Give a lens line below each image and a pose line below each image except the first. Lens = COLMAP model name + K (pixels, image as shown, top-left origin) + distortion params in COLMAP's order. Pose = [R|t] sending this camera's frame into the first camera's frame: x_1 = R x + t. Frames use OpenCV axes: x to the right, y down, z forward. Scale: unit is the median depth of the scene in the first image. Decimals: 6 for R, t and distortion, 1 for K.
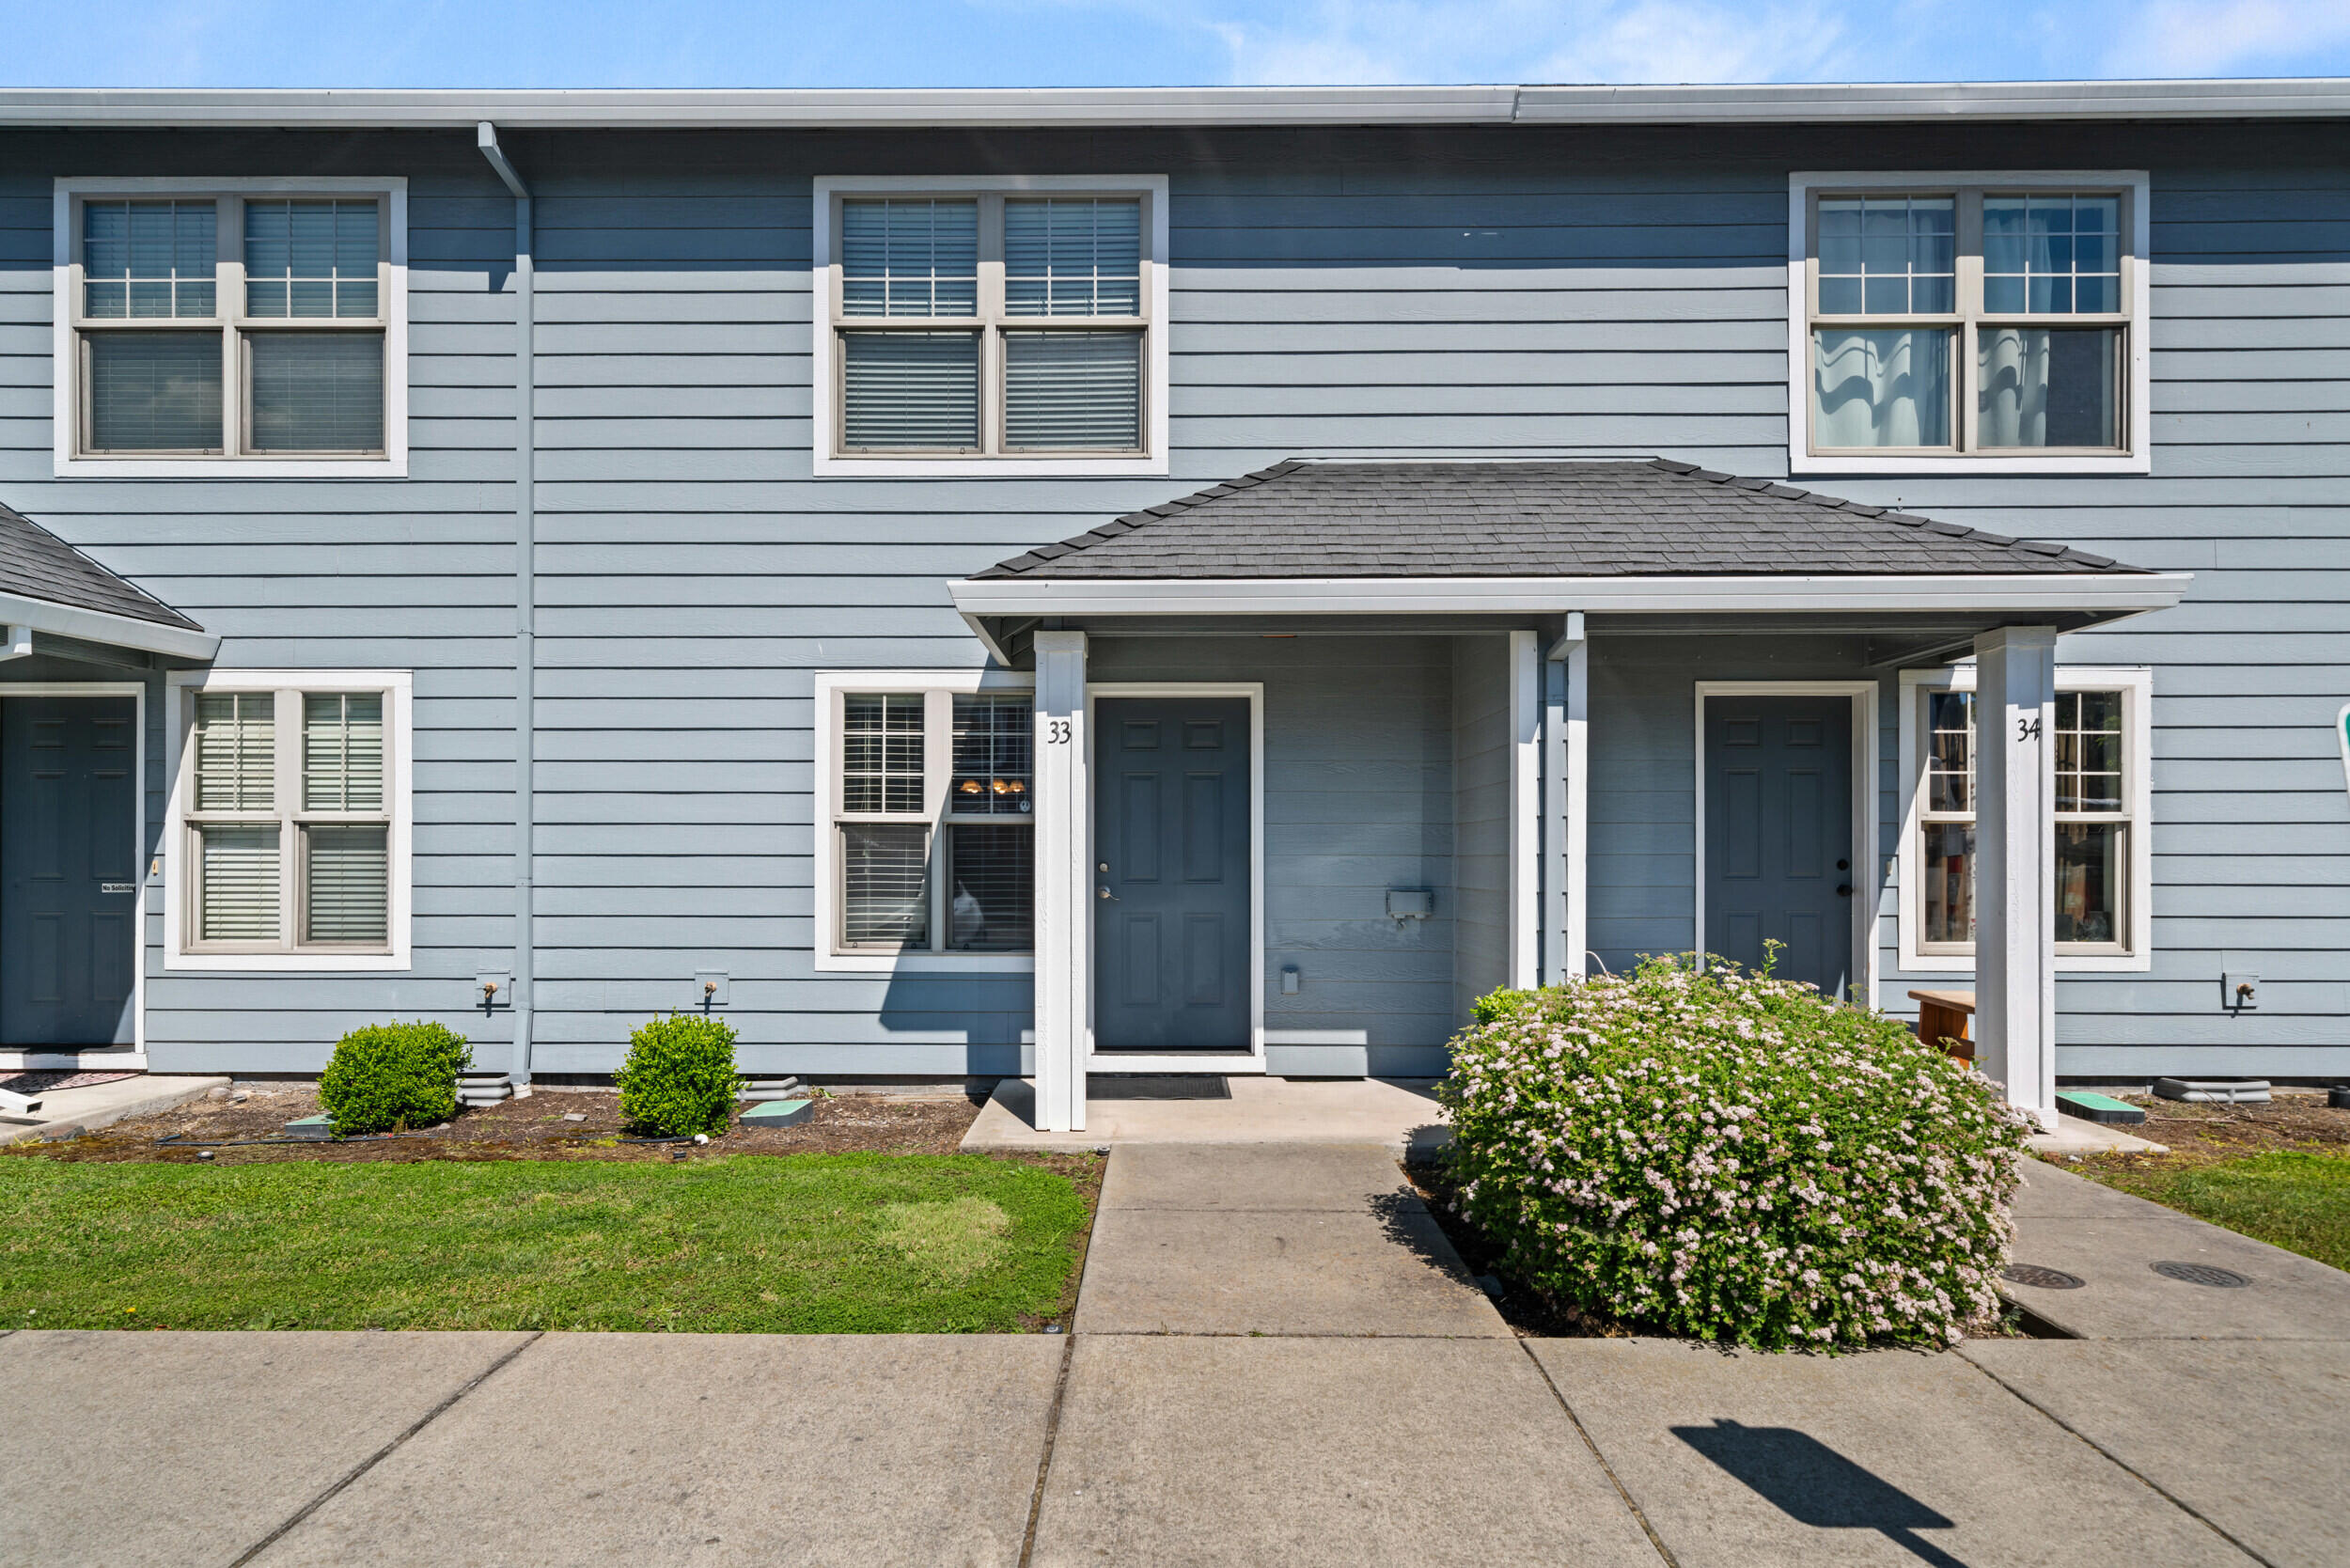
lens RADIAL K [[1197.8, 0, 1210.6], [0, 1197.8, 845.4], [0, 0, 1]] dist [0.003408, 0.001503]
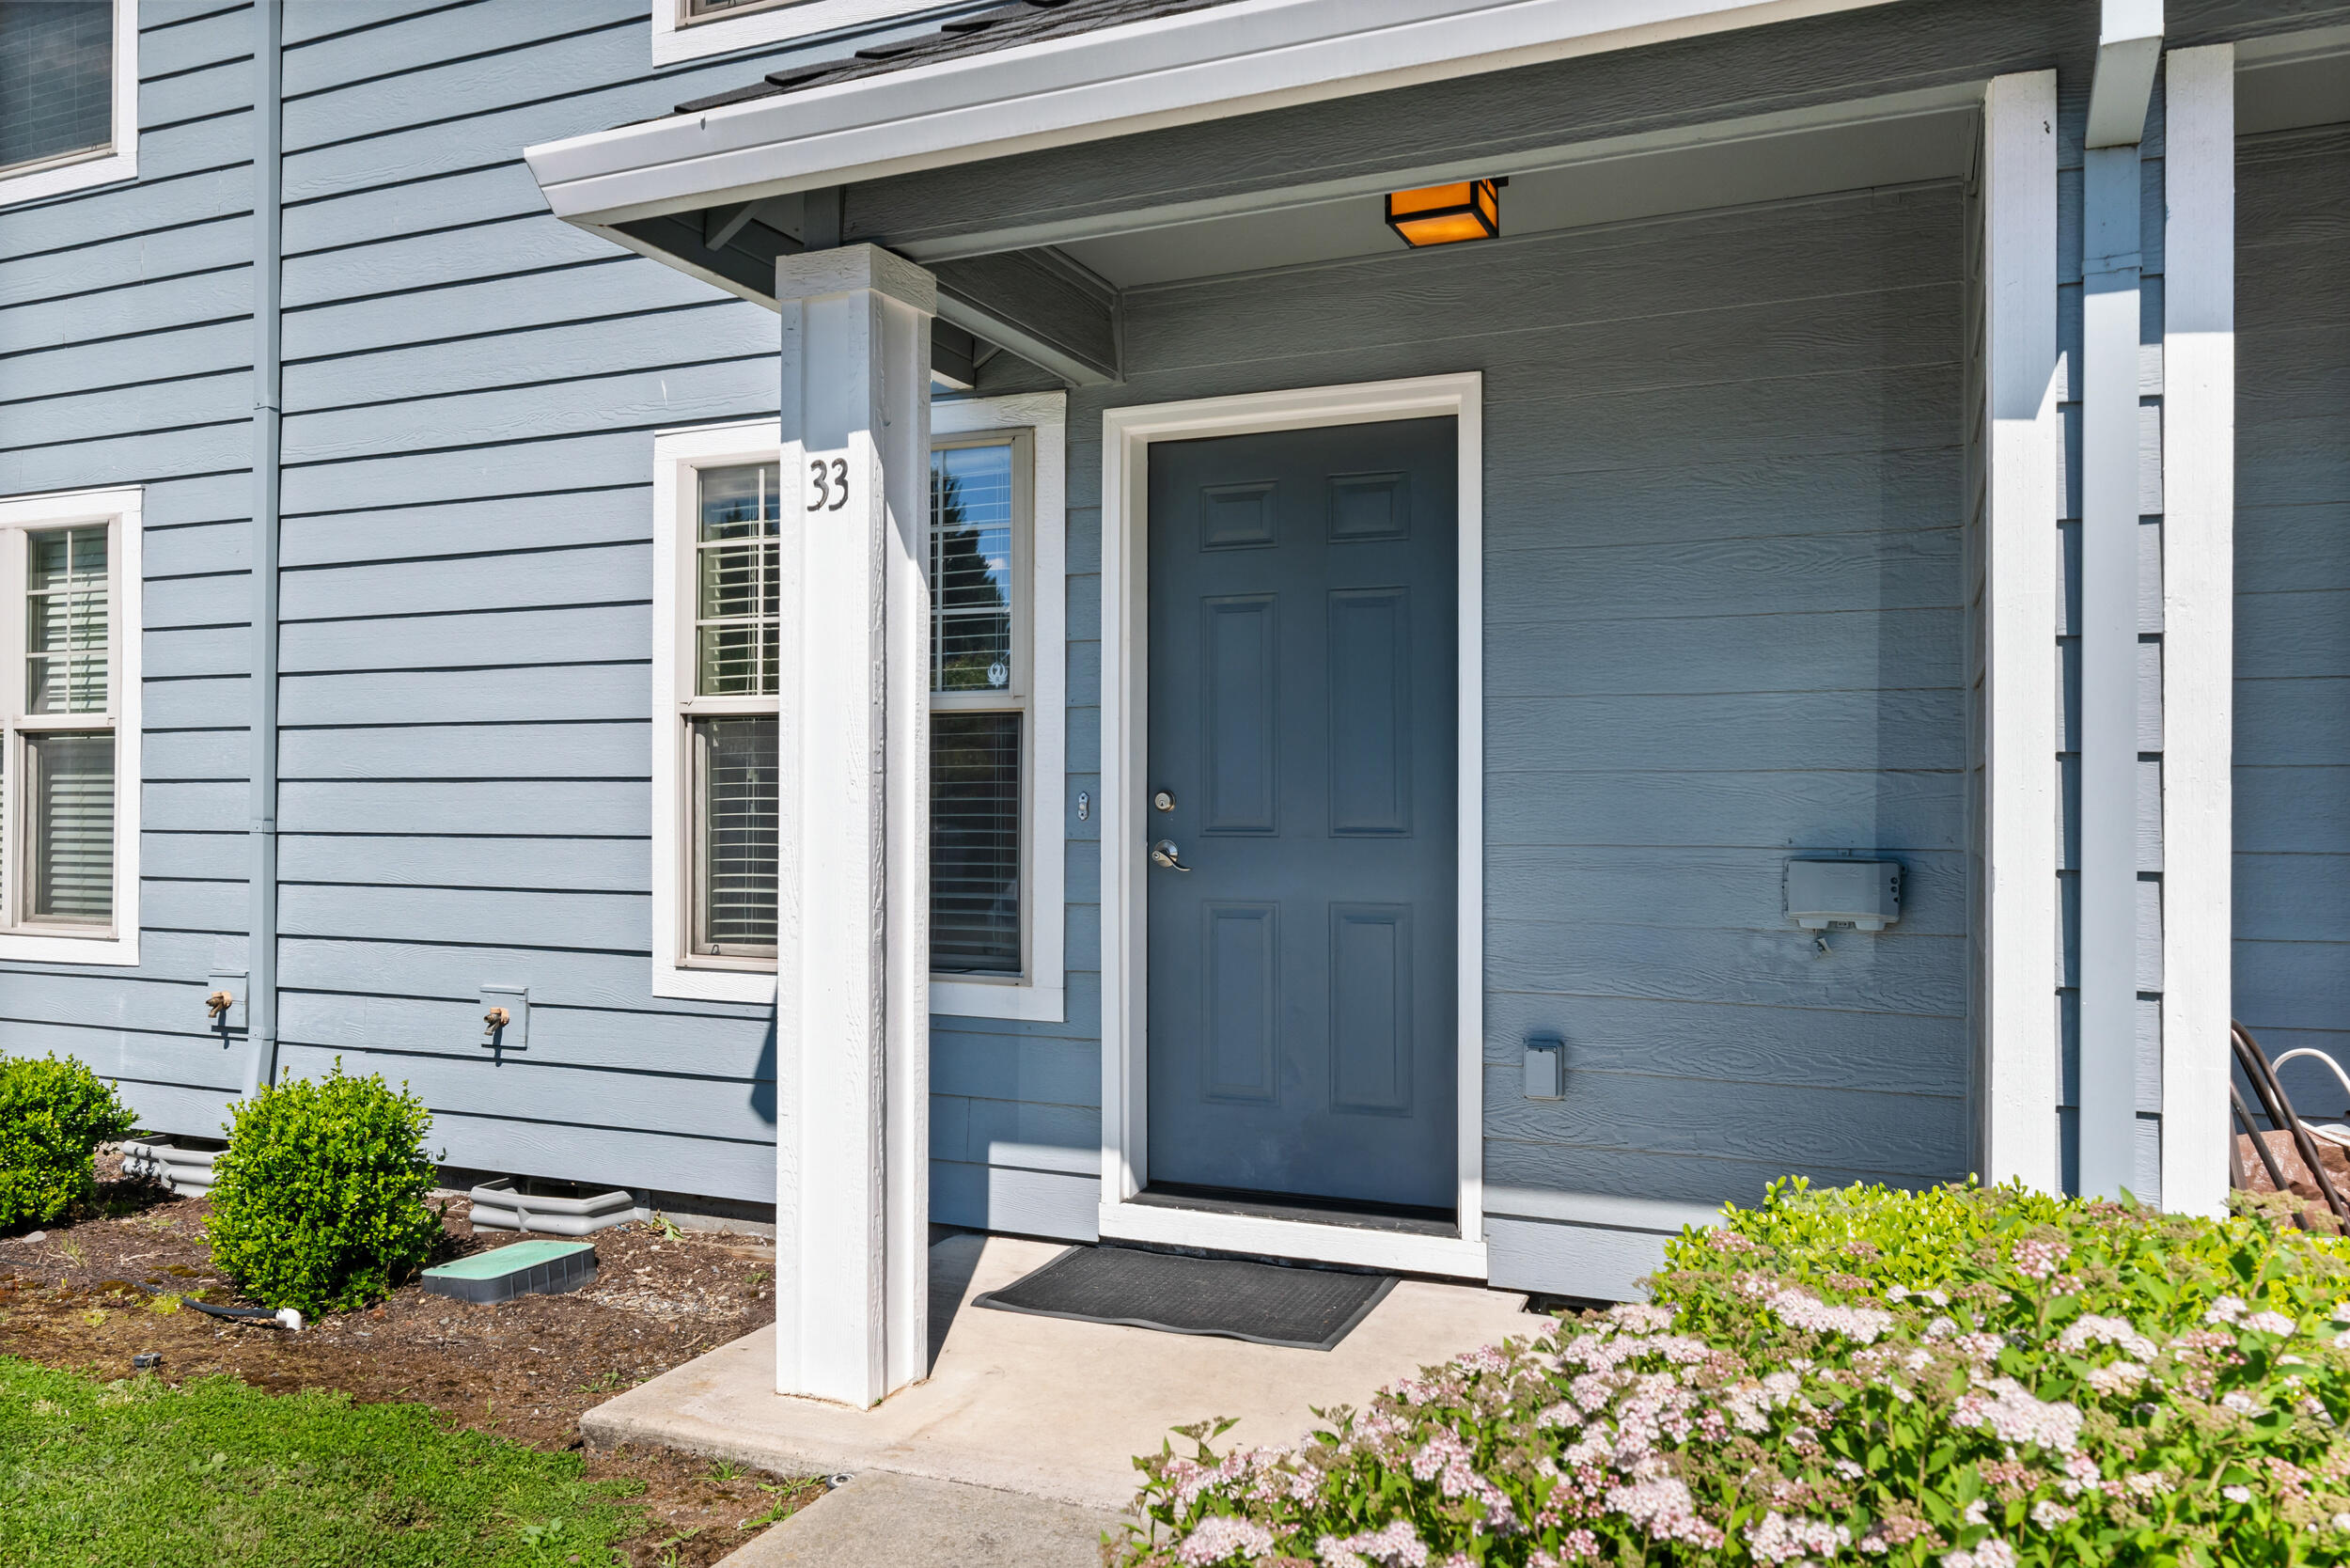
lens RADIAL K [[1763.5, 0, 1186.7], [0, 1763.5, 774.3], [0, 0, 1]] dist [0.006078, -0.009280]
pose [[0.917094, -0.005917, -0.398627, 0.199195], [0.003779, 0.999974, -0.006147, 0.012227], [0.398653, 0.004131, 0.917092, 0.375524]]
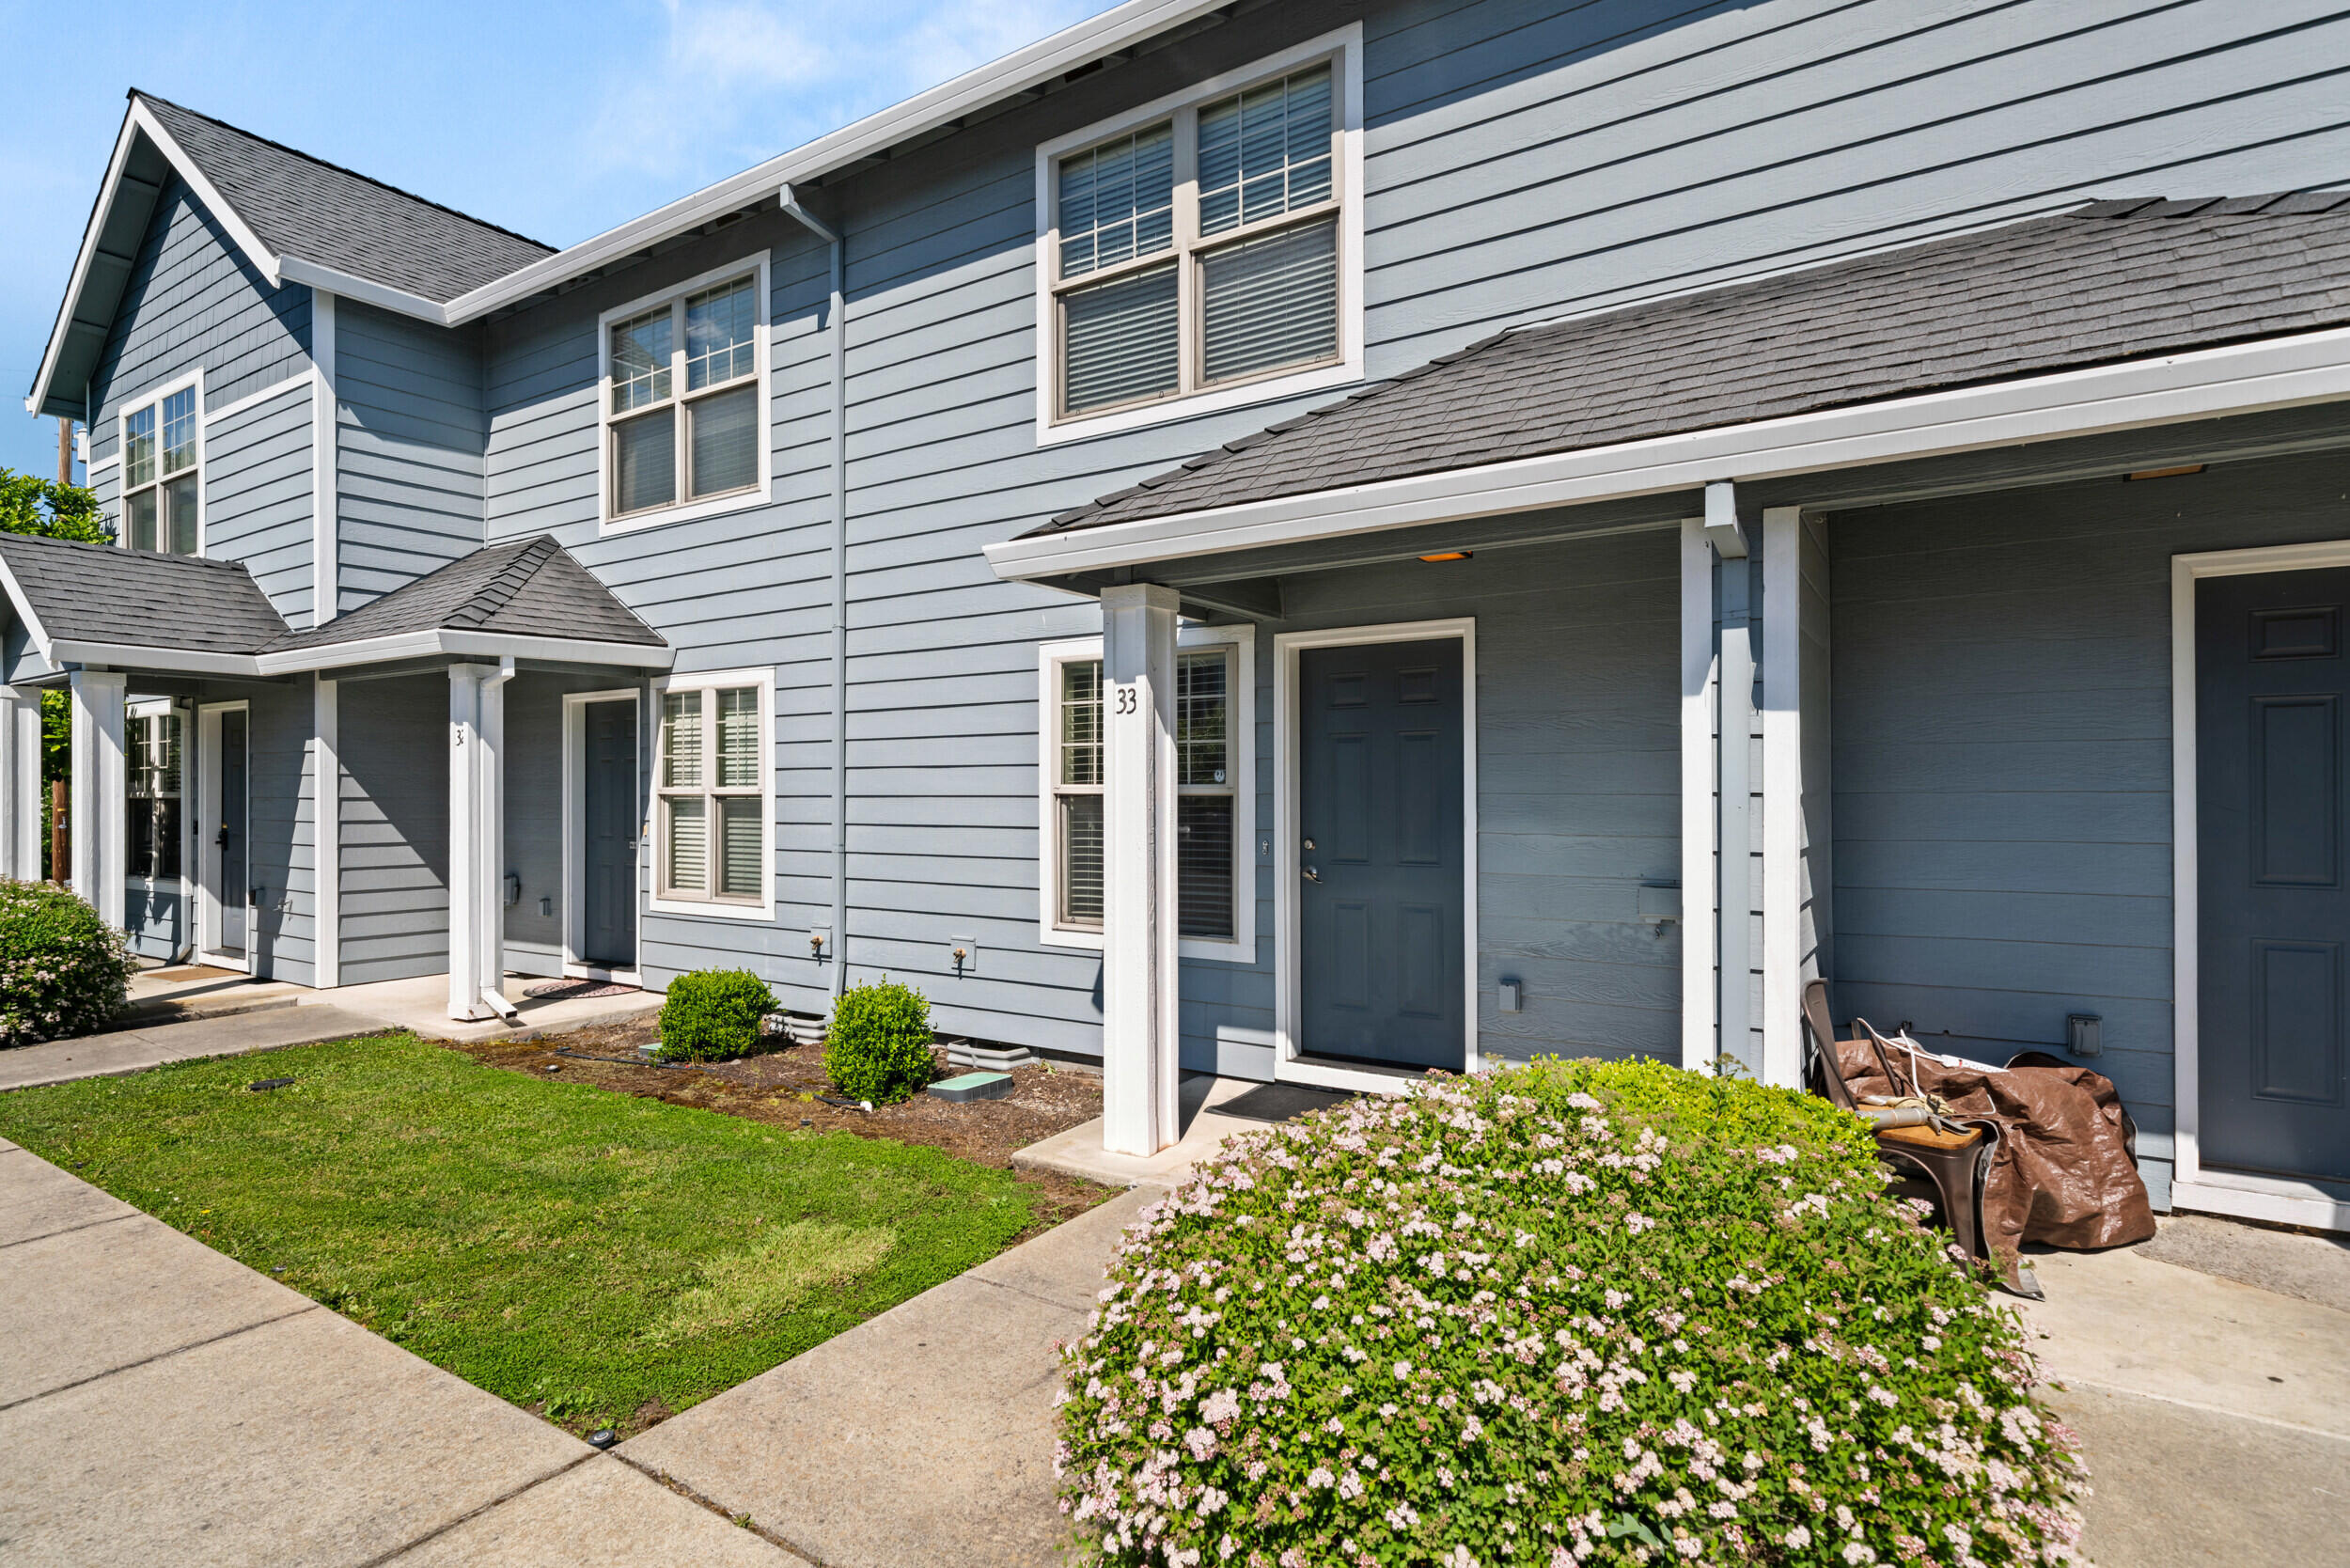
lens RADIAL K [[1197.8, 0, 1195.7], [0, 1197.8, 780.6], [0, 0, 1]] dist [0.003408, 0.001503]
pose [[0.844318, -0.008896, -0.535769, 0.312396], [0.008032, 0.999960, -0.003947, -0.025679], [0.535782, -0.000971, 0.844356, 0.229117]]
